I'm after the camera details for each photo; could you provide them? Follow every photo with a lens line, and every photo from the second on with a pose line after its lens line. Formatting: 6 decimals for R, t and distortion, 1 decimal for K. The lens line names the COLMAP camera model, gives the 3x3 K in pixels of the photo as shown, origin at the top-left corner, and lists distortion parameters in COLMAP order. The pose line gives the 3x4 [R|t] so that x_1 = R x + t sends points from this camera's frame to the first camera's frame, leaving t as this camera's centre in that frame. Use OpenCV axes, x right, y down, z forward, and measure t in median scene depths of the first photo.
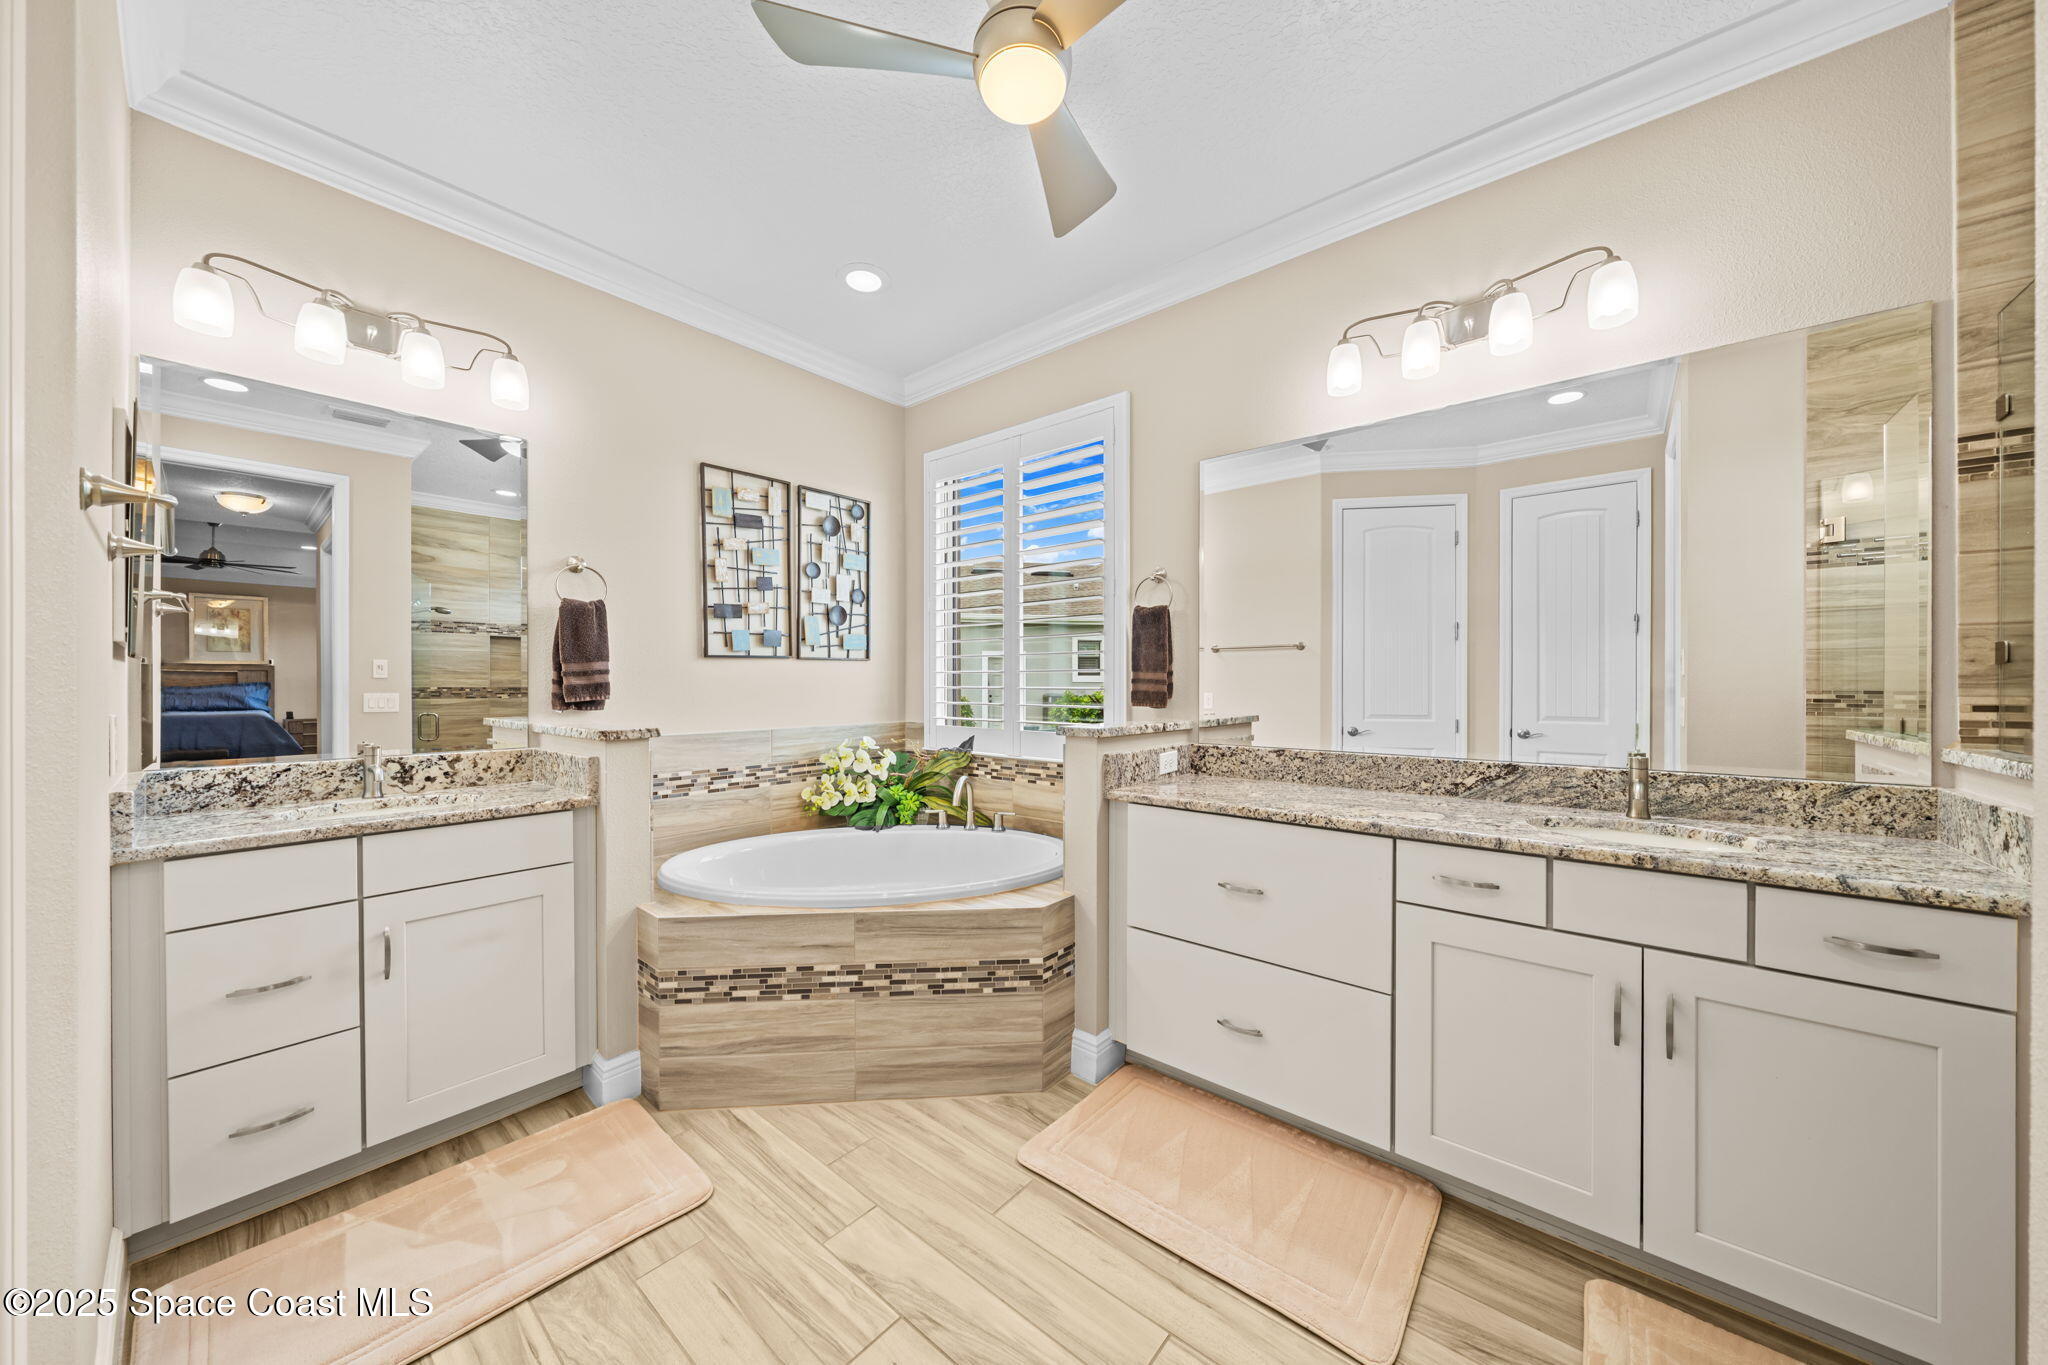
lens RADIAL K [[689.3, 0, 1036.9], [0, 689.3, 683.2], [0, 0, 1]] dist [-0.004201, -0.000217]
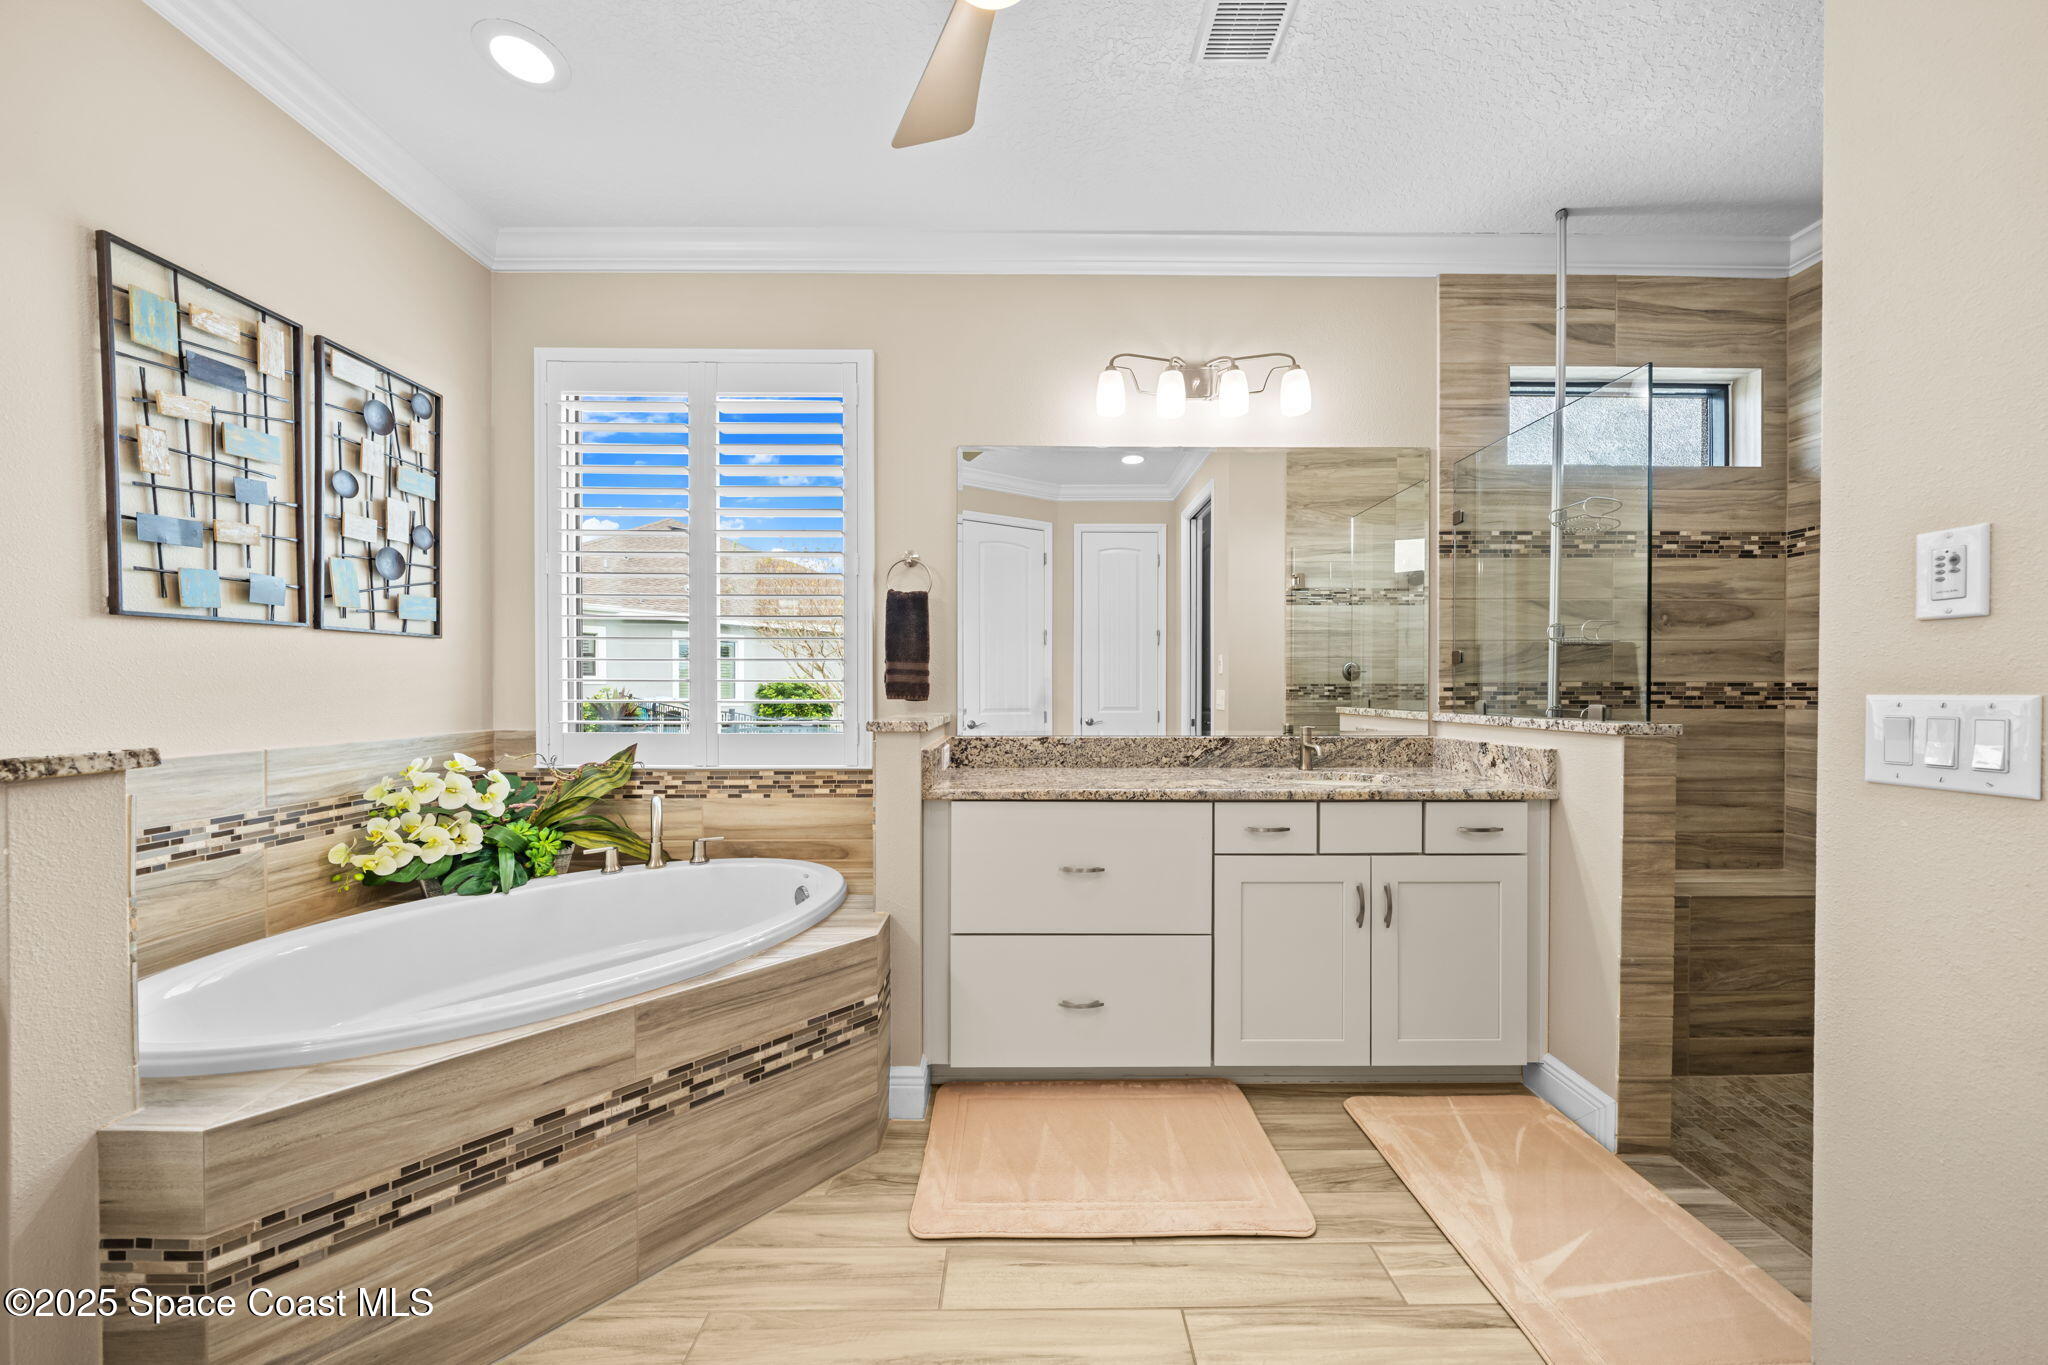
lens RADIAL K [[689.3, 0, 1030.3], [0, 689.3, 691.1], [0, 0, 1]] dist [-0.004201, -0.000217]
pose [[0.767641, -0.003913, 0.640868, -0.312975], [-0.000546, 0.999977, 0.006760, 0.016918], [-0.640879, -0.005539, 0.767622, 0.188442]]
